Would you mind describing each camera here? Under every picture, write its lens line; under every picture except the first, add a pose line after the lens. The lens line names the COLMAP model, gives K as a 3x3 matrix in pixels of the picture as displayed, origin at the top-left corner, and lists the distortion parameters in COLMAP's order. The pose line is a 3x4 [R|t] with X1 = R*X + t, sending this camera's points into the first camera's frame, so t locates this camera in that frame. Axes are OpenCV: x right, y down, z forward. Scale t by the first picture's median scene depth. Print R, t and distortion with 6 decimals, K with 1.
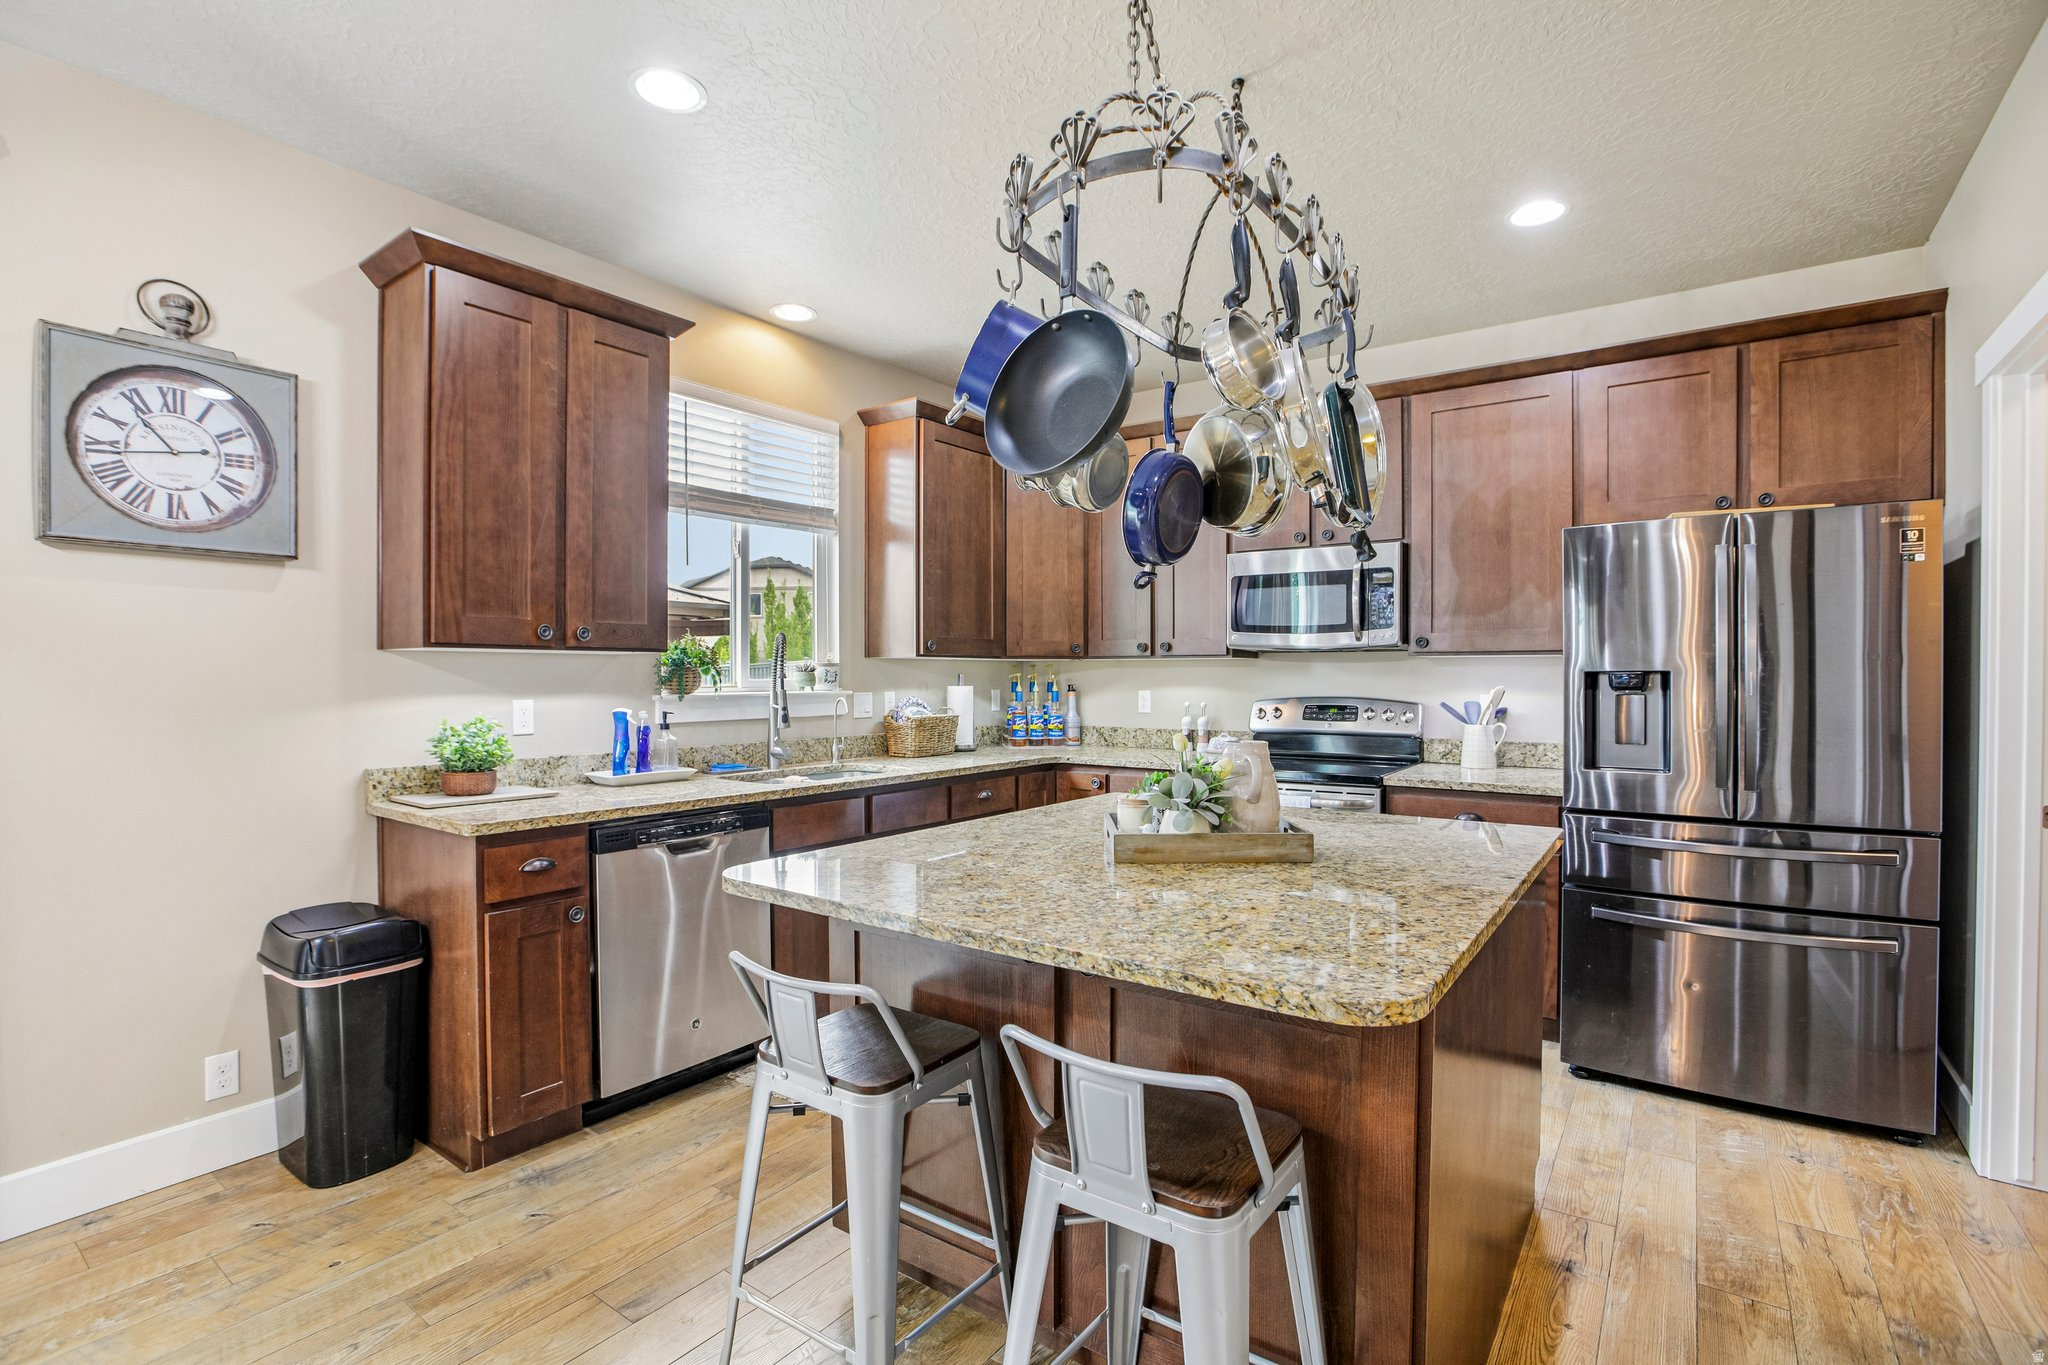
lens RADIAL K [[953.3, 0, 1021.0], [0, 953.3, 682.7], [0, 0, 1]] dist [-0.054070, 0.022529]
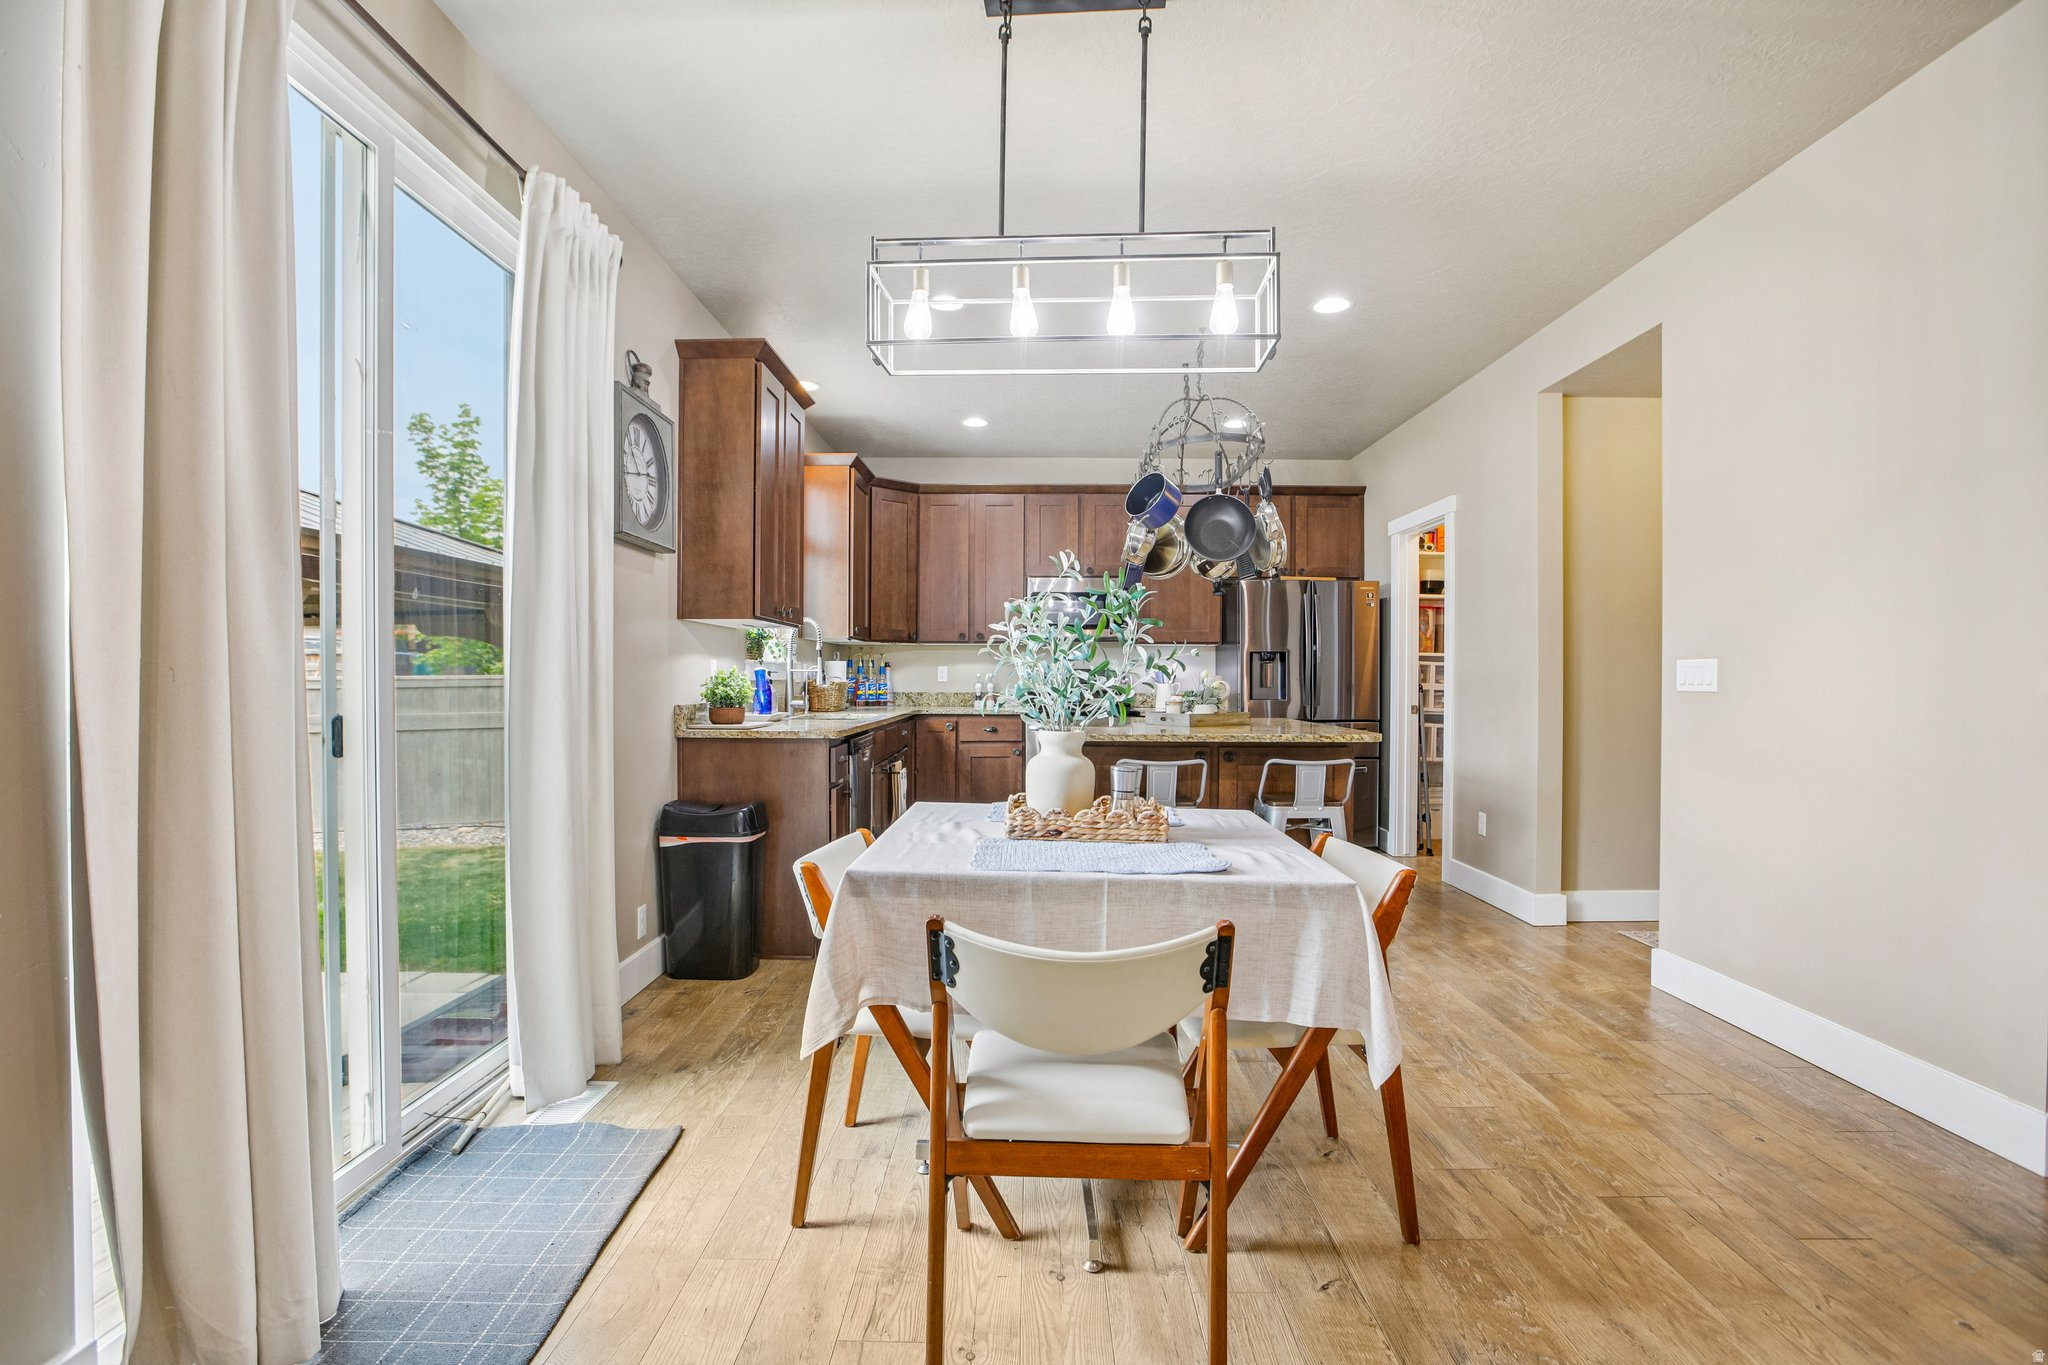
lens RADIAL K [[956.9, 0, 1024.0], [0, 956.9, 682.5], [0, 0, 1]] dist [-0.055352, 0.021919]
pose [[0.814804, -0.000983, 0.579736, -0.805039], [0.001335, 0.999999, -0.000181, 0.043688], [-0.579735, 0.000921, 0.814805, -0.324502]]
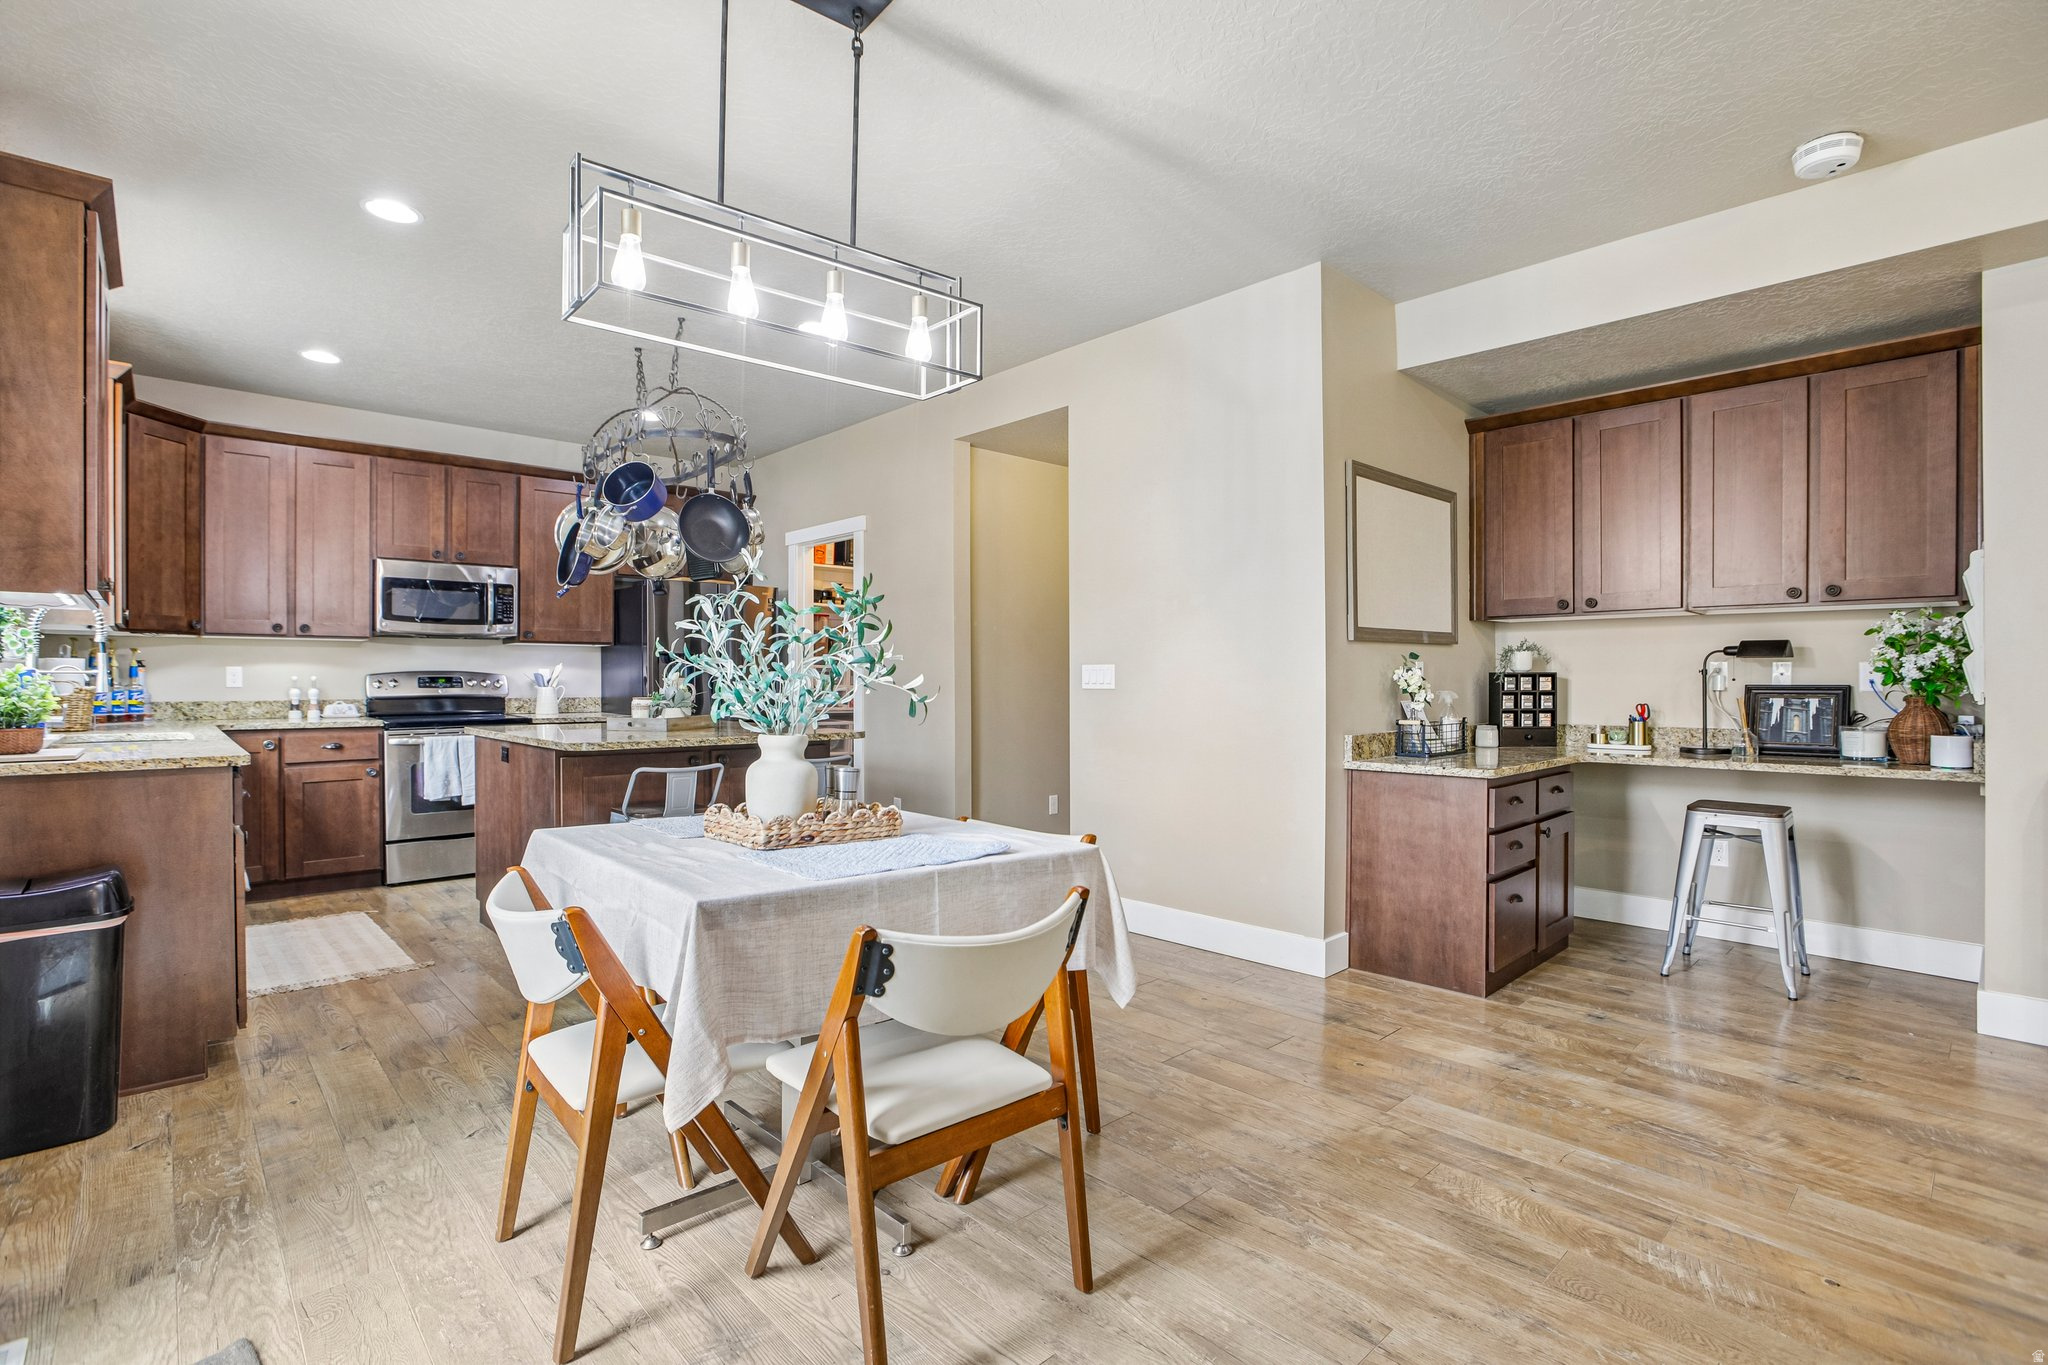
lens RADIAL K [[953.3, 0, 1021.0], [0, 953.3, 682.7], [0, 0, 1]] dist [-0.054070, 0.022529]
pose [[0.191869, -0.002846, 0.981416, -0.975050], [0.007947, 0.999968, 0.001346, 0.042538], [-0.981388, 0.007541, 0.191886, -0.105476]]
